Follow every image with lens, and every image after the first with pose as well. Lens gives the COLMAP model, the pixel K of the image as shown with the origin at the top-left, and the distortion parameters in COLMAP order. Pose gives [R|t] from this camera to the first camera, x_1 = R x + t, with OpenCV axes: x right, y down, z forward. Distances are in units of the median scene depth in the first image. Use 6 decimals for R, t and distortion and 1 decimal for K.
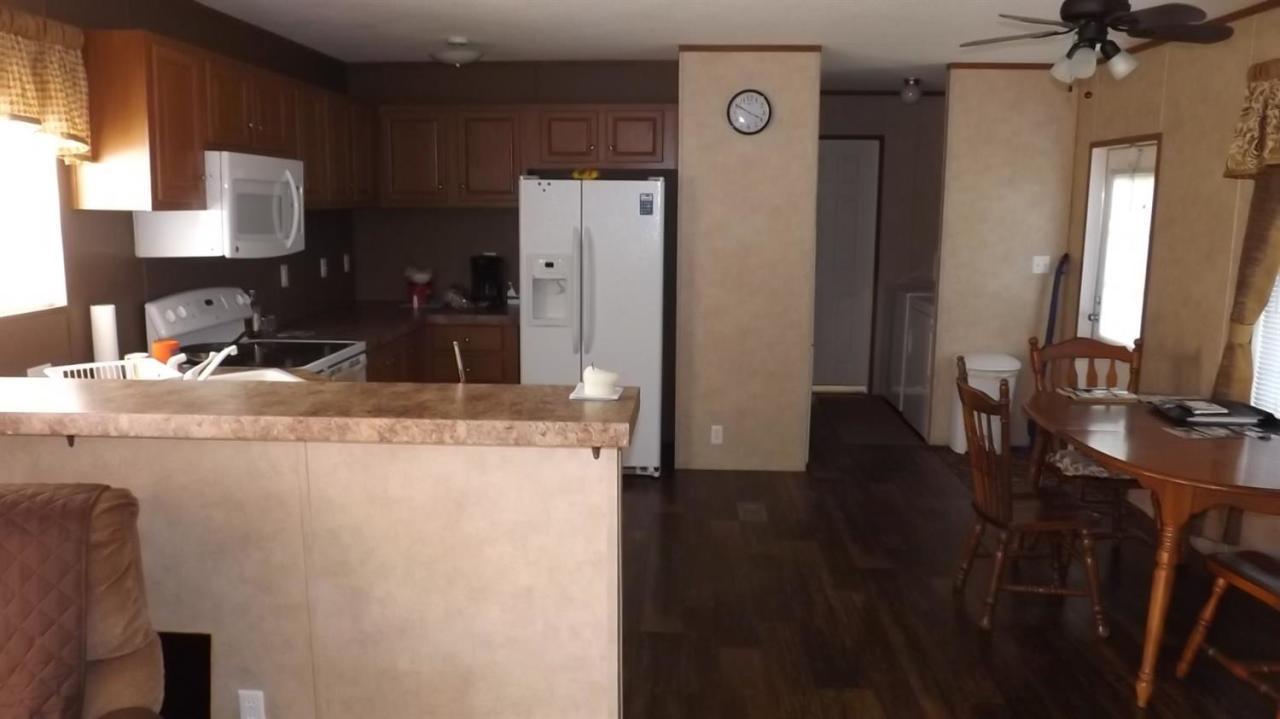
lens RADIAL K [[953.7, 0, 640.0], [0, 953.7, 359.5], [0, 0, 1]] dist [-0.042722, 0.009742]
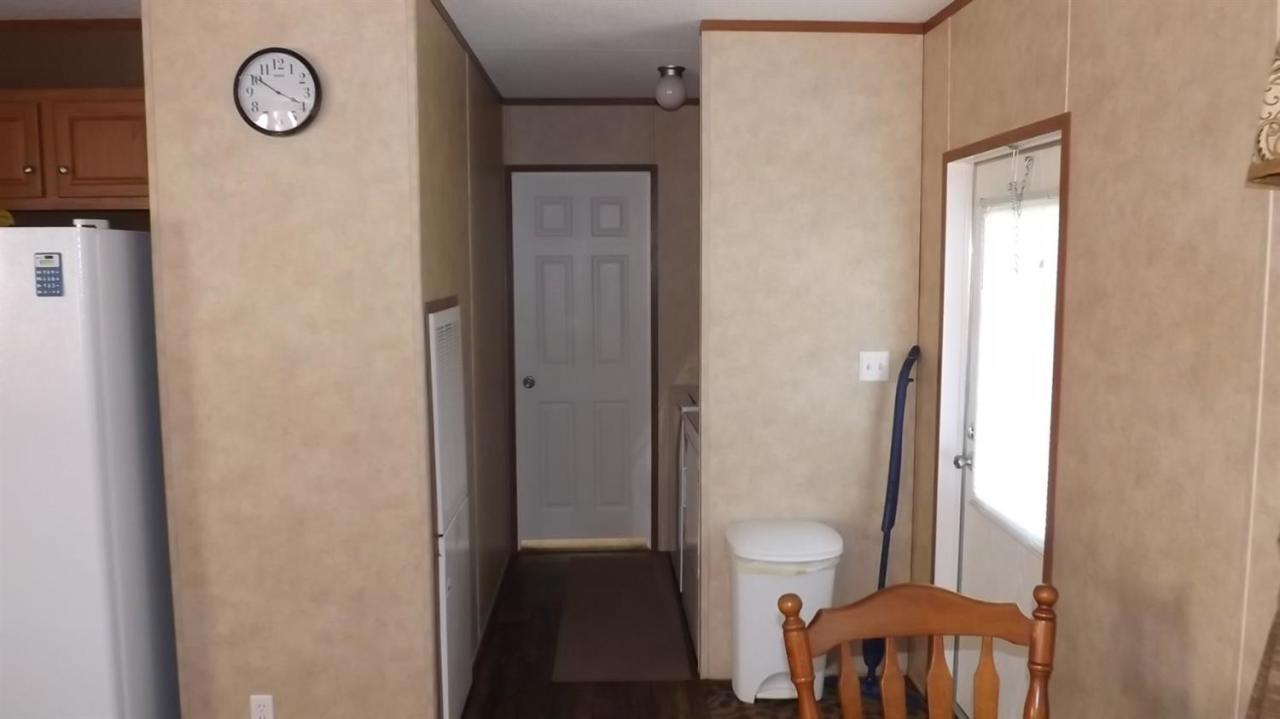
lens RADIAL K [[953.7, 0, 640.0], [0, 953.7, 359.5], [0, 0, 1]] dist [-0.042722, 0.009742]
pose [[0.995928, -0.019570, 0.088000, 0.263320], [0.025354, 0.997557, -0.065091, -0.080301], [-0.086511, 0.067057, 0.993992, 0.495769]]
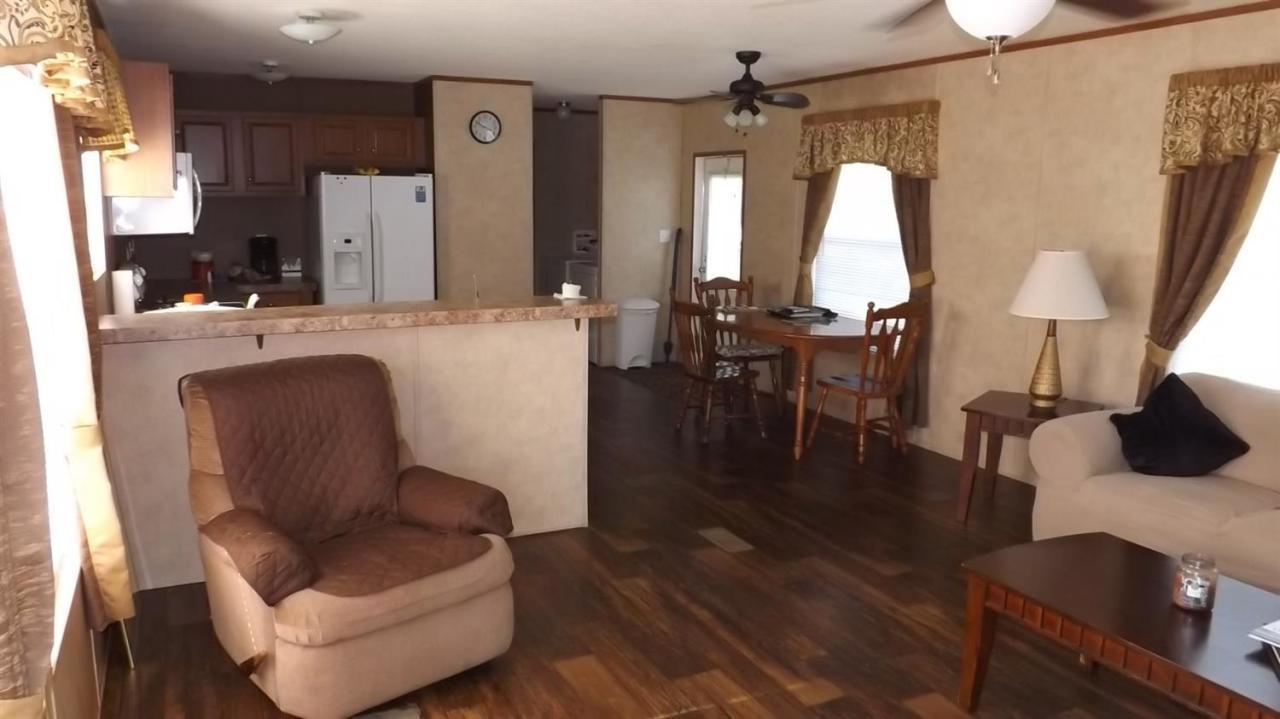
lens RADIAL K [[953.7, 0, 640.0], [0, 953.7, 359.5], [0, 0, 1]] dist [-0.042722, 0.009742]
pose [[0.876315, -0.077632, 0.475442, -0.372400], [0.072554, 0.996941, 0.029056, 0.051307], [-0.476243, 0.009033, 0.879267, -0.314213]]
